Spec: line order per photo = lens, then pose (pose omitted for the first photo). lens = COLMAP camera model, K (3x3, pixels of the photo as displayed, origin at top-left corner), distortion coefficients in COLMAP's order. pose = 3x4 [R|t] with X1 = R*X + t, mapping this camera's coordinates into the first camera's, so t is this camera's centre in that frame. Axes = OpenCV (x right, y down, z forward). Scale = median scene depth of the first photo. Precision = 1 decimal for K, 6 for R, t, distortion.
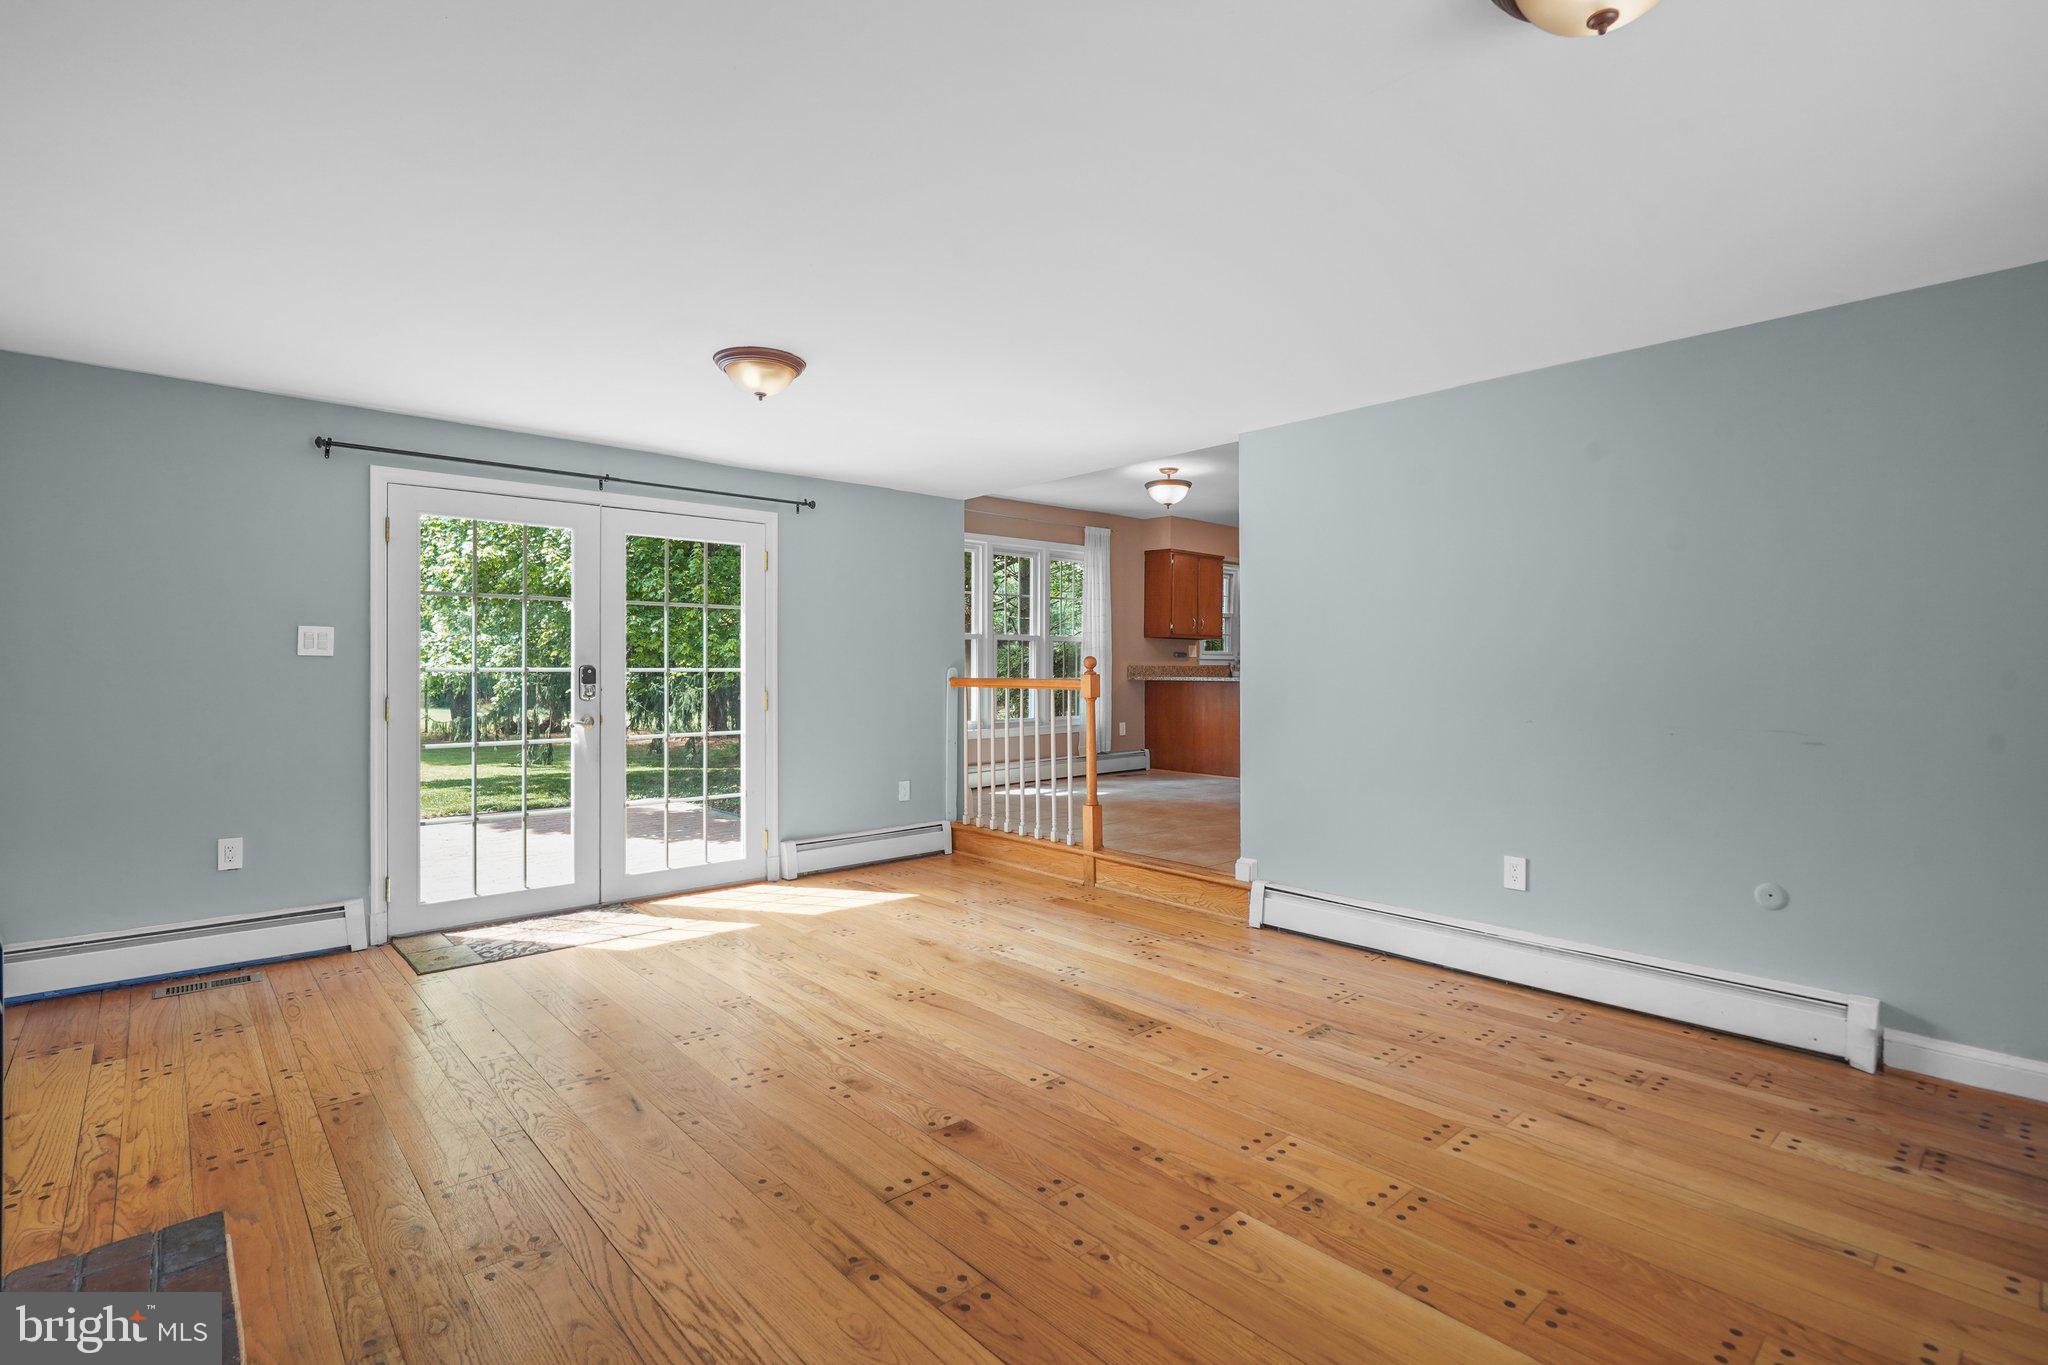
lens RADIAL K [[948.8, 0, 1010.8], [0, 948.8, 669.3], [0, 0, 1]] dist [-0.001771, 0.000341]
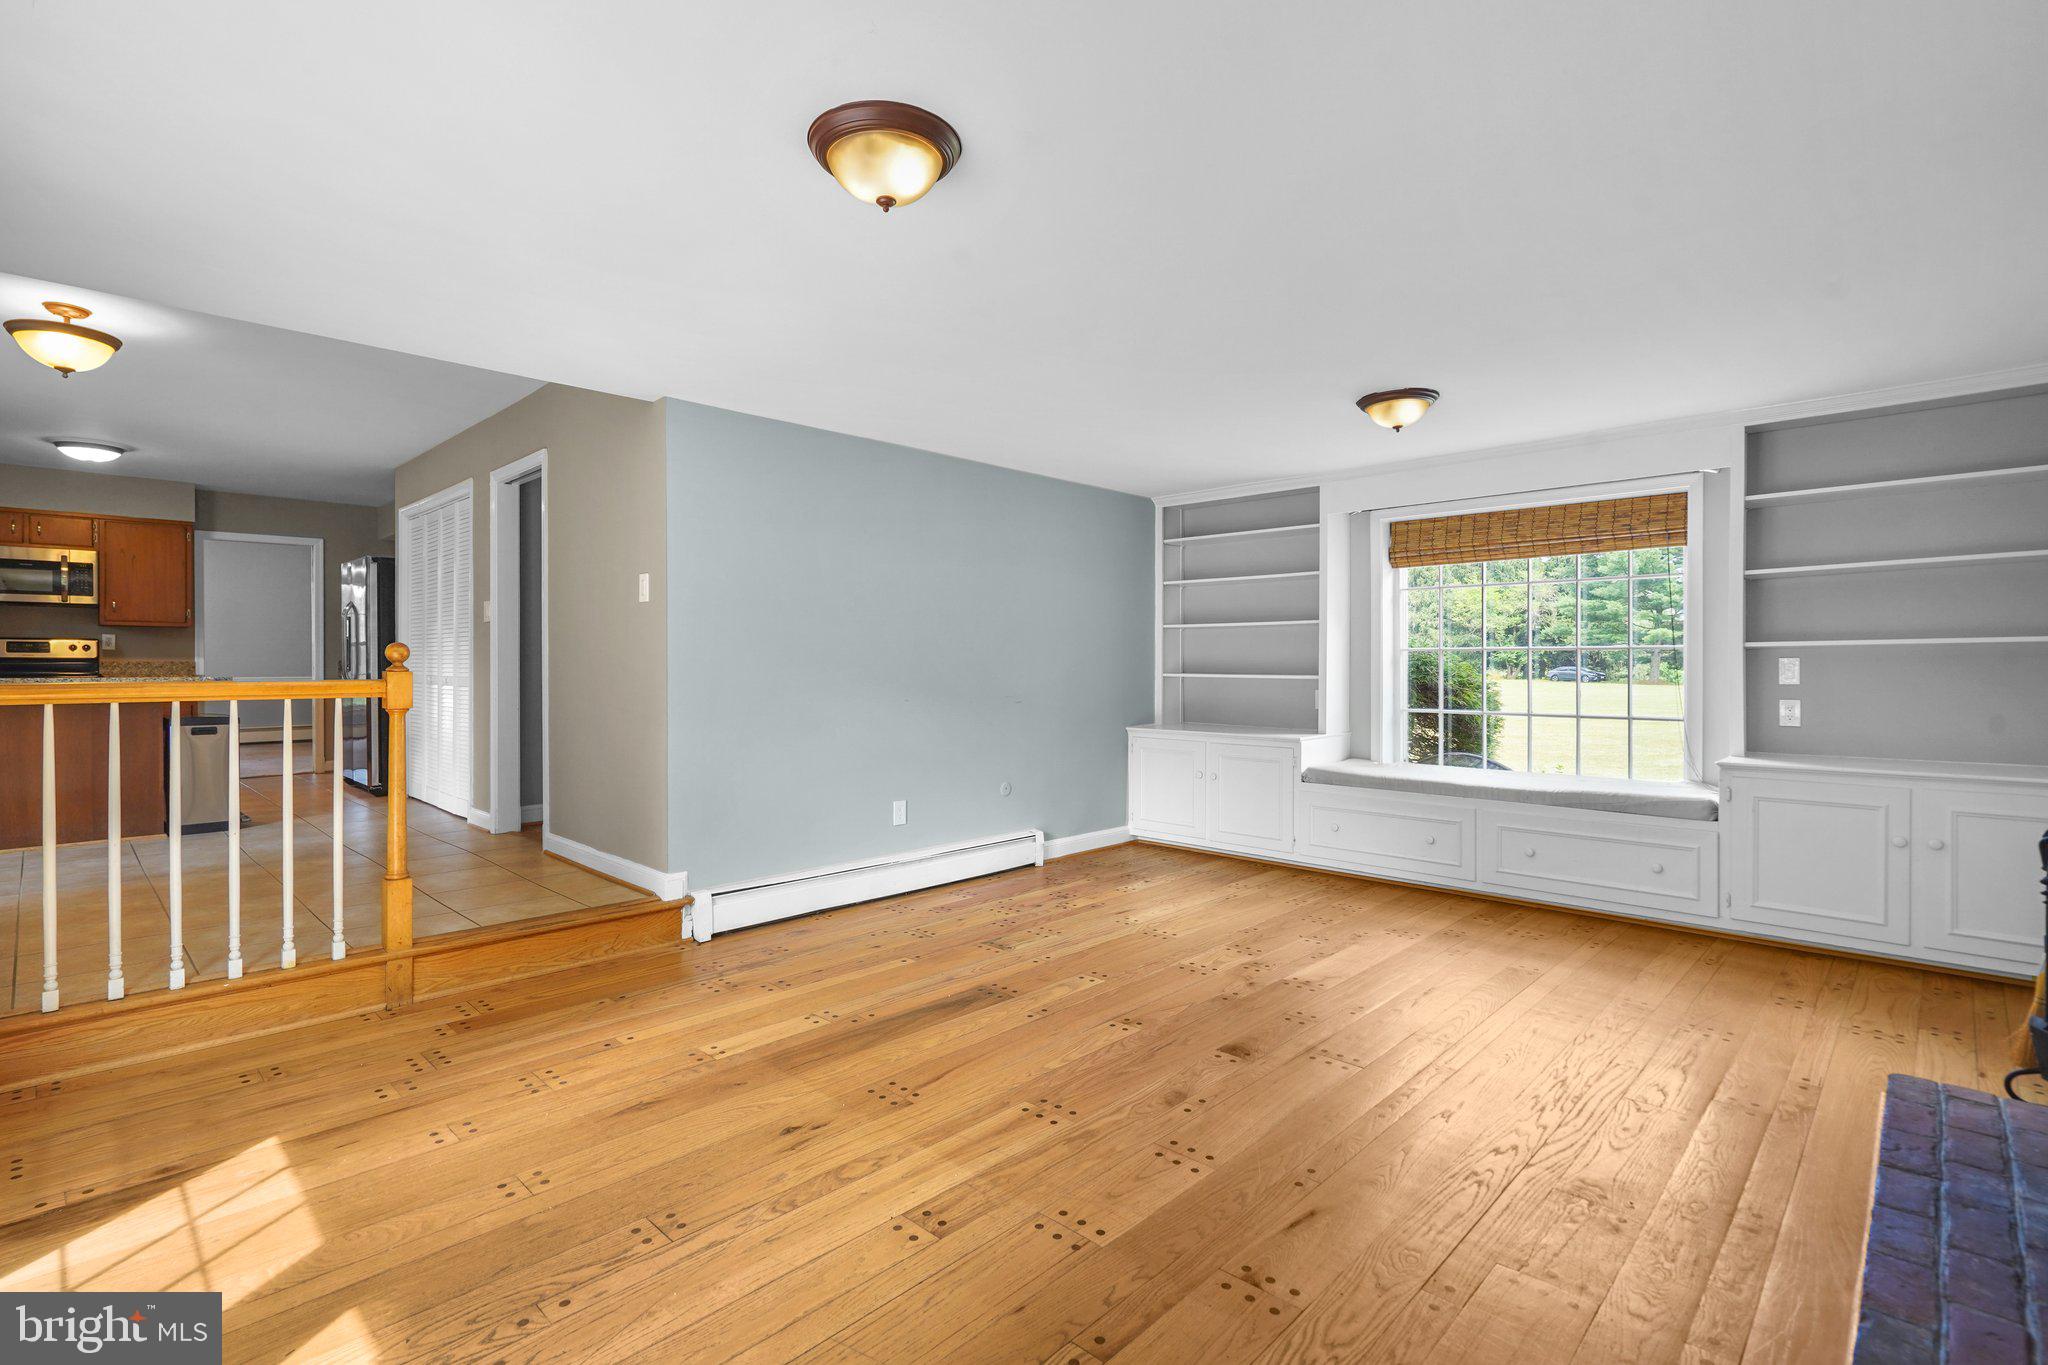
lens RADIAL K [[948.8, 0, 1015.2], [0, 948.8, 672.4], [0, 0, 1]] dist [-0.001771, 0.000341]
pose [[-0.065392, -0.009684, 0.997813, -0.916997], [0.000304, 0.999953, 0.009725, 0.001556], [-0.997860, 0.000939, -0.065386, 1.022488]]
